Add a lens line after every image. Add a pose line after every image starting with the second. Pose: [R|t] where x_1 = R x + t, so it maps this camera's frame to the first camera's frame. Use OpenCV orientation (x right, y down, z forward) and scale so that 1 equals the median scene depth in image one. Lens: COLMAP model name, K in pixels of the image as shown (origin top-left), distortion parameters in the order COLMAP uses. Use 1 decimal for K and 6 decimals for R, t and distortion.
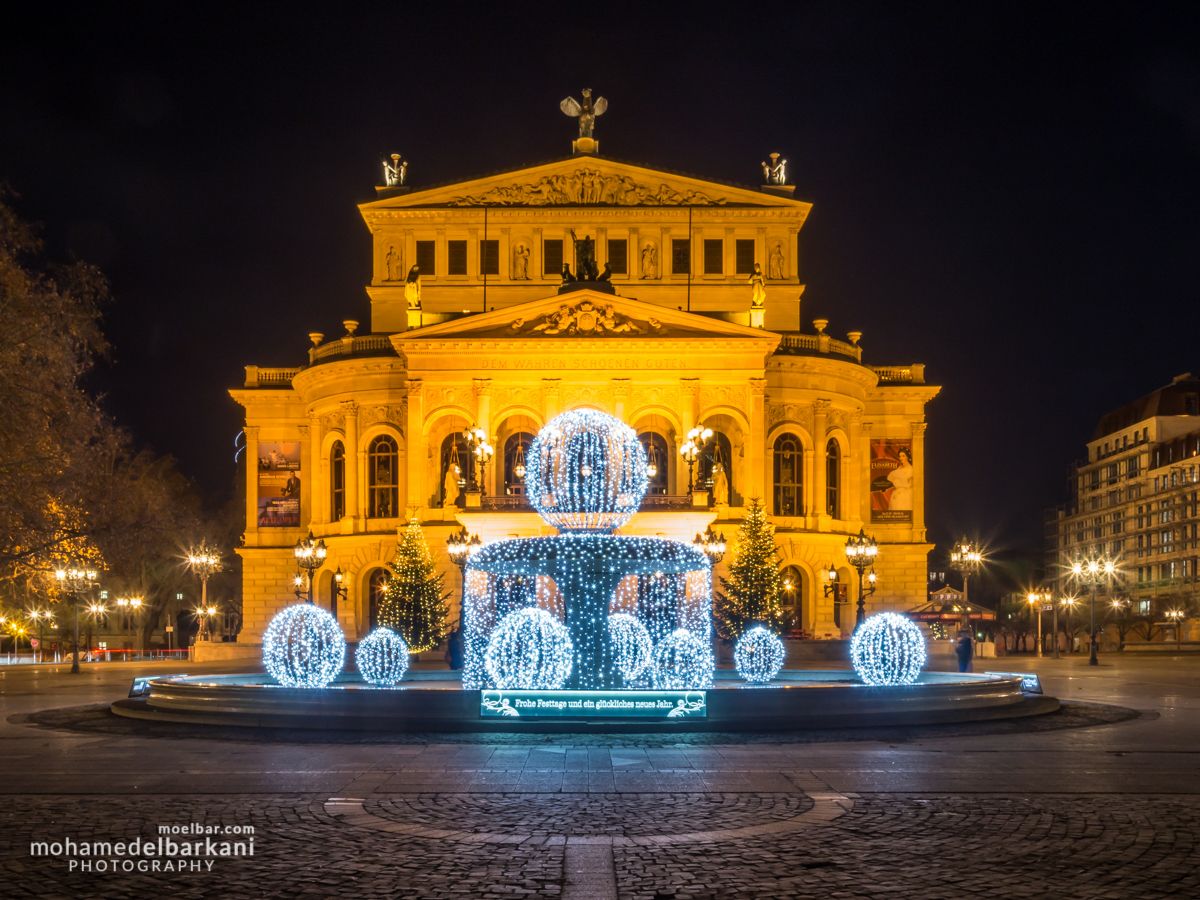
lens RADIAL K [[1163.9, 0, 569.6], [0, 1163.9, 629.0], [0, 0, 1]] dist [-0.010607, -0.015006]
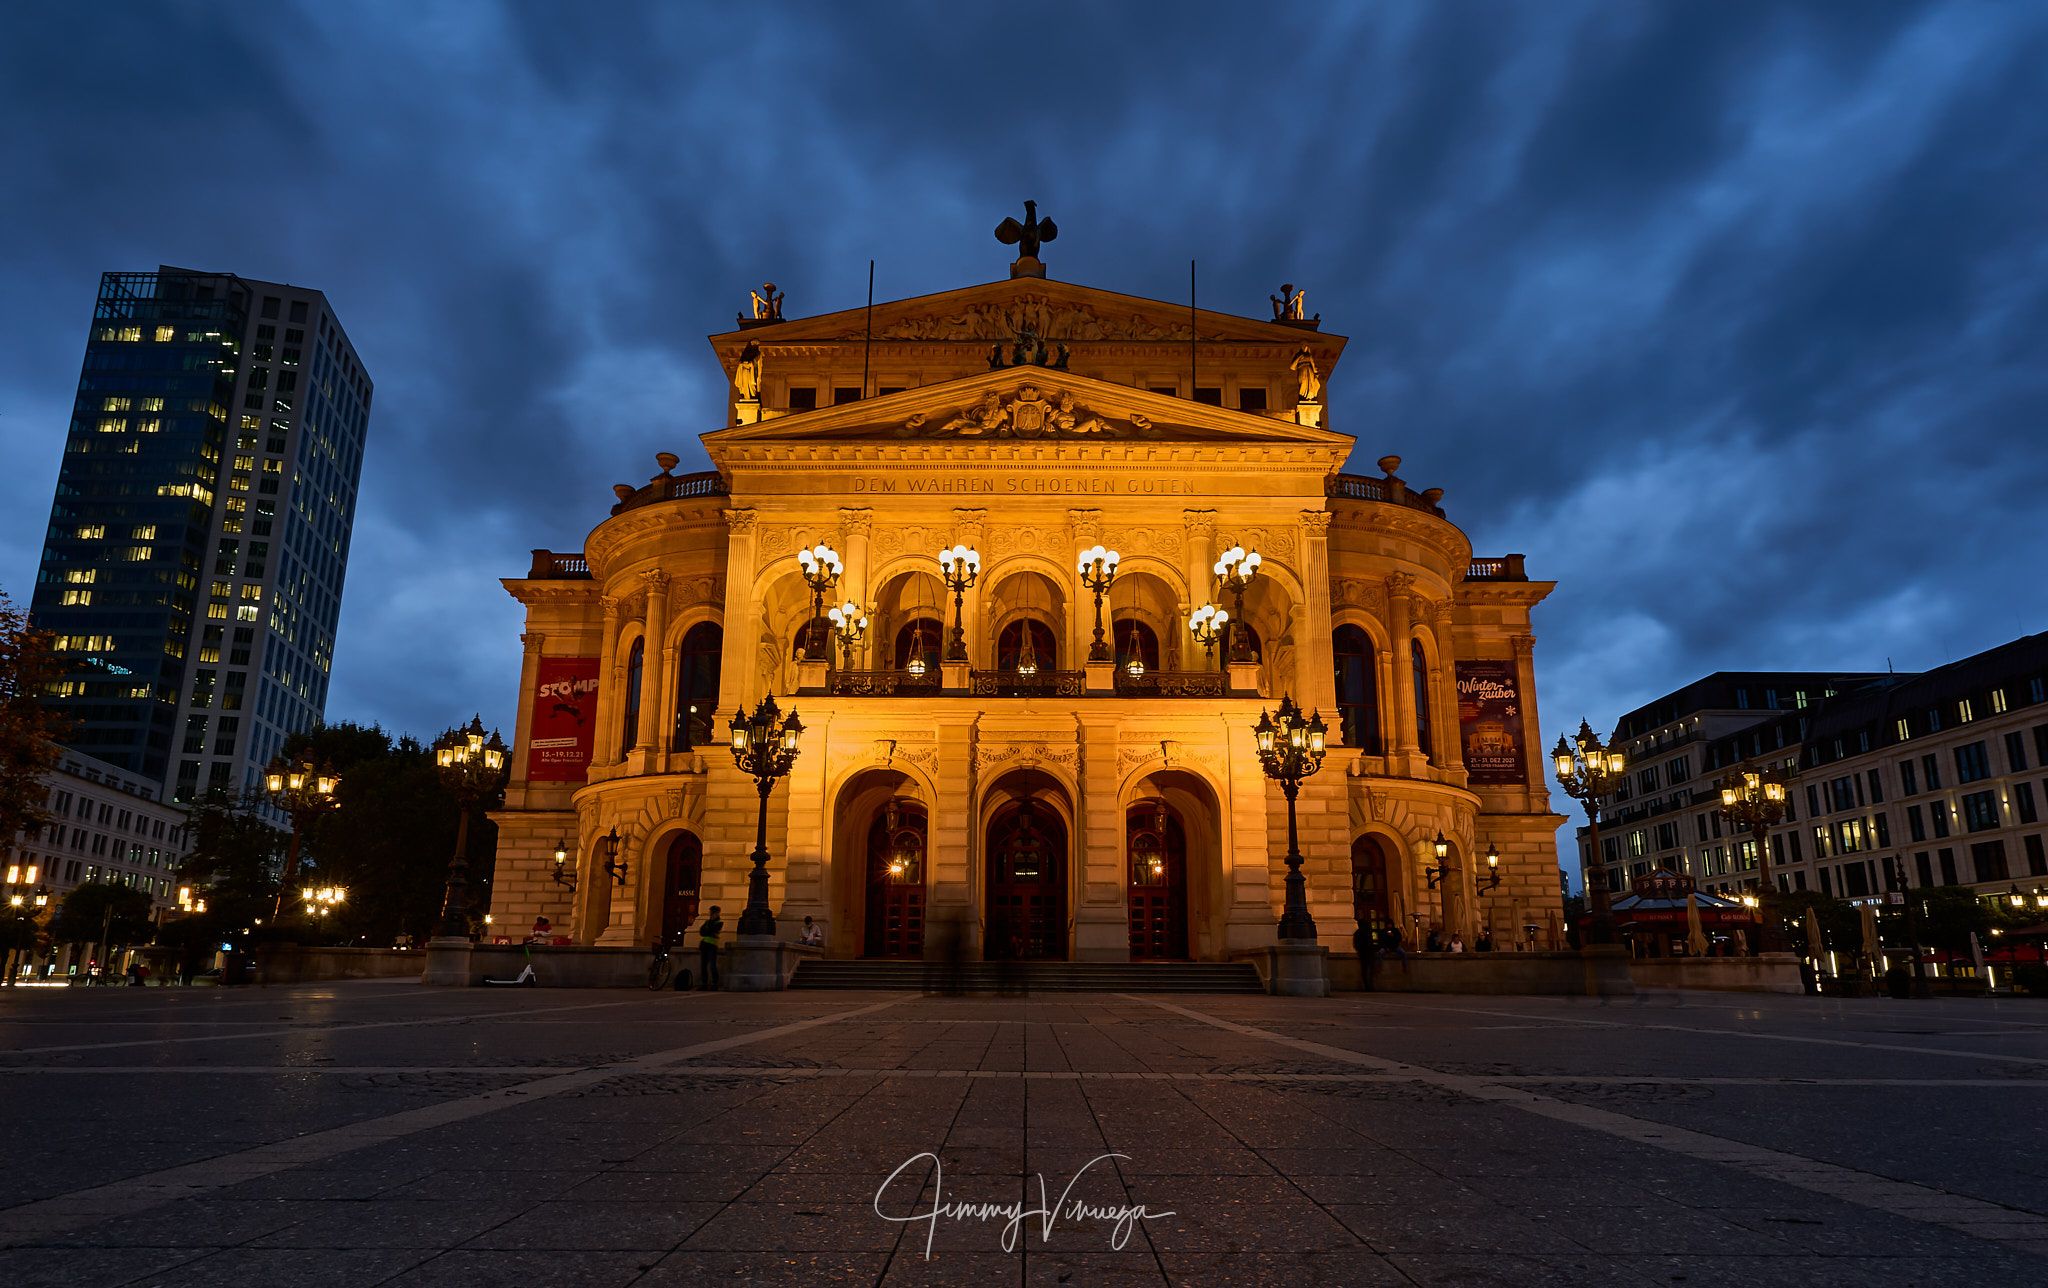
lens RADIAL K [[1090.8, 0, 1005.2], [0, 1090.8, 748.8], [0, 0, 1]] dist [-0.001576, 0.000209]
pose [[0.999933, 0.010782, -0.004194, 0.006019], [-0.011399, 0.980164, -0.197859, 0.015949], [0.001978, 0.197893, 0.980222, 0.452874]]
